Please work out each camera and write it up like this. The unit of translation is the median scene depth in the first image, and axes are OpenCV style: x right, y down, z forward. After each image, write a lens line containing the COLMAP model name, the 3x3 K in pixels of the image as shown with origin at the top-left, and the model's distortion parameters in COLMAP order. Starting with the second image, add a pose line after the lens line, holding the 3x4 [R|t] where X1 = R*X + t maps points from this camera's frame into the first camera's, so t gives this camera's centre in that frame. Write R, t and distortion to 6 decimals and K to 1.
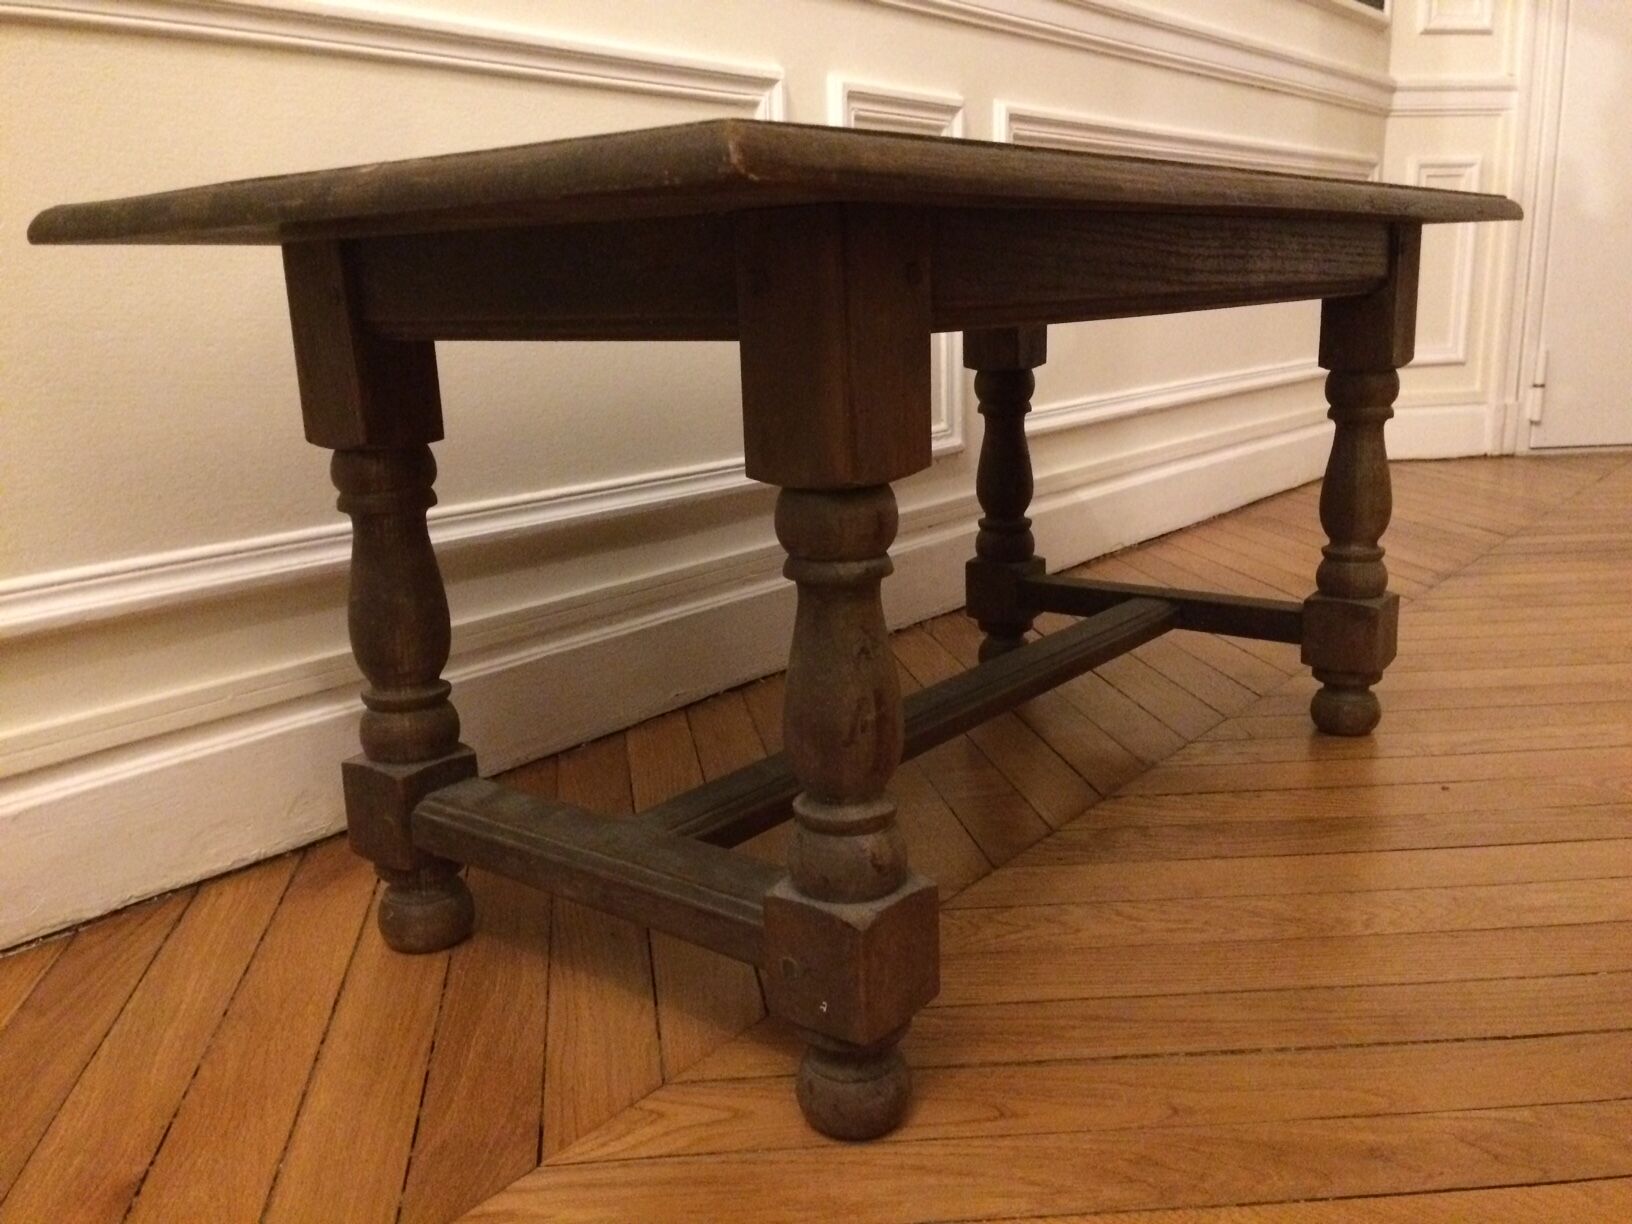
lens RADIAL K [[1387.1, 0, 811.9], [0, 1387.1, 615.1], [0, 0, 1]] dist [0.110449, -0.179347]
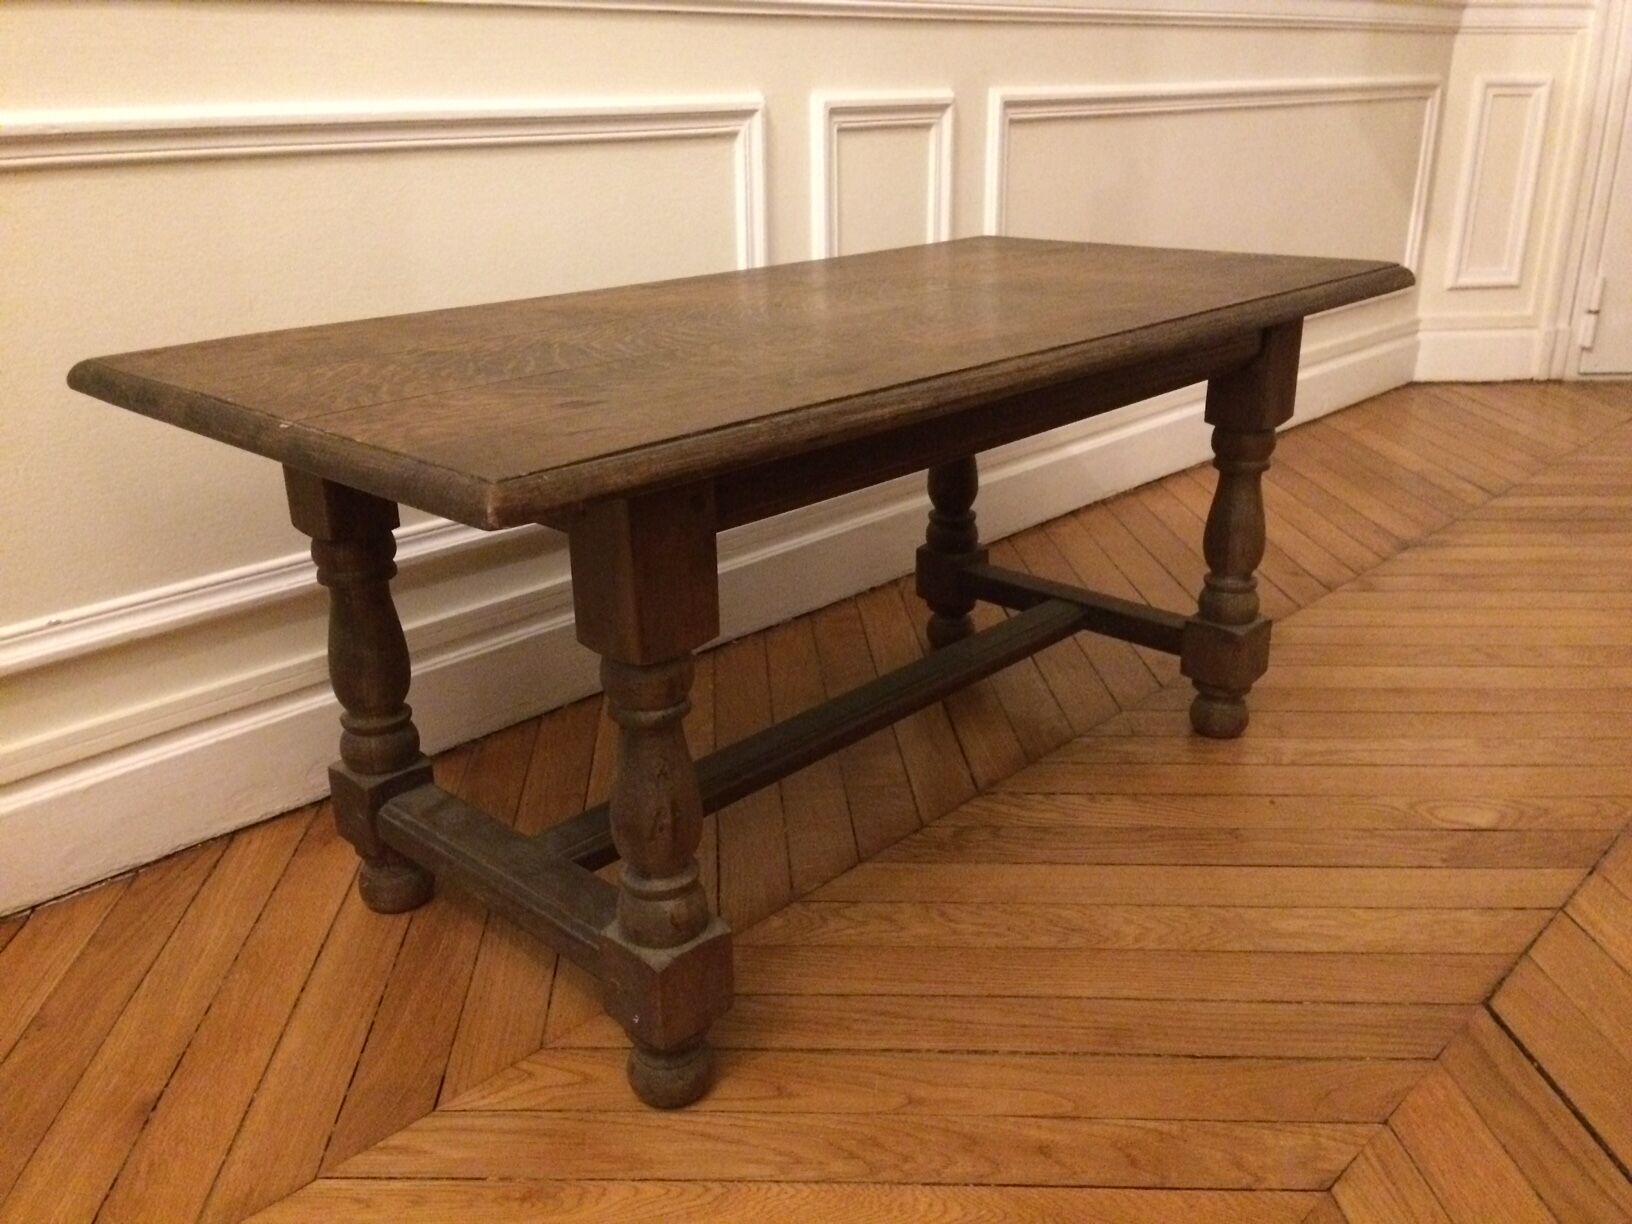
lens RADIAL K [[1387.1, 0, 815.2], [0, 1387.1, 614.4], [0, 0, 1]] dist [0.110449, -0.179347]
pose [[0.995397, 0.049876, -0.081840, 0.200707], [-0.038315, 0.989802, 0.137203, -0.221224], [0.087848, -0.133436, 0.987156, -0.199704]]
